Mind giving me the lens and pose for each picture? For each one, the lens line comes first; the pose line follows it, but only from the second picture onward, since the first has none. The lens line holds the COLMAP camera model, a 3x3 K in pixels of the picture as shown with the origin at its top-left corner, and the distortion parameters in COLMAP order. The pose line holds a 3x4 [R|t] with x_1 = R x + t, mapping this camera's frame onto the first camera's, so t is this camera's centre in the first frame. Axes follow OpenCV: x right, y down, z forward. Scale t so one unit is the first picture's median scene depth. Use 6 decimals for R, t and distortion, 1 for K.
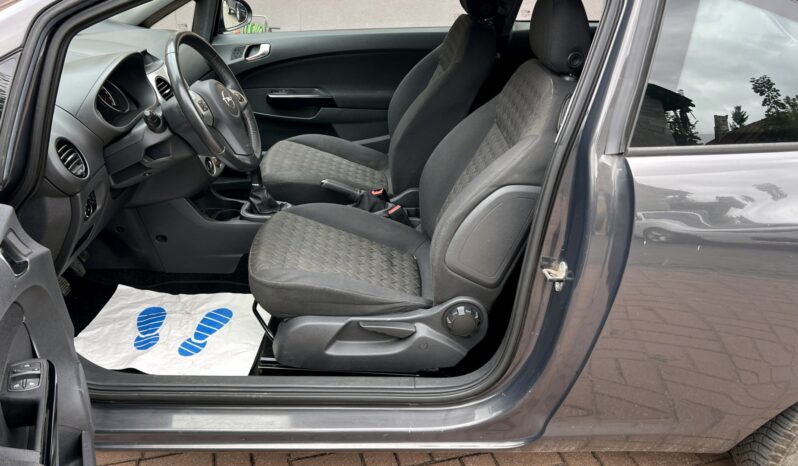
lens RADIAL K [[656.9, 0, 398.9], [0, 656.9, 203.2], [0, 0, 1]] dist [-0.002743, -0.001652]
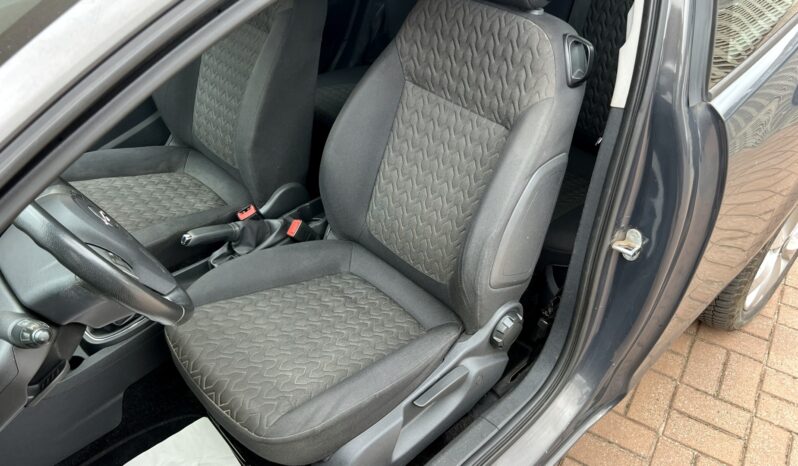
lens RADIAL K [[656.9, 0, 398.9], [0, 656.9, 203.2], [0, 0, 1]] dist [-0.002743, -0.001652]
pose [[0.743748, -0.436135, 0.506581, -0.357867], [0.303317, 0.895513, 0.325661, -0.280152], [-0.595683, -0.088555, 0.798323, 0.419830]]
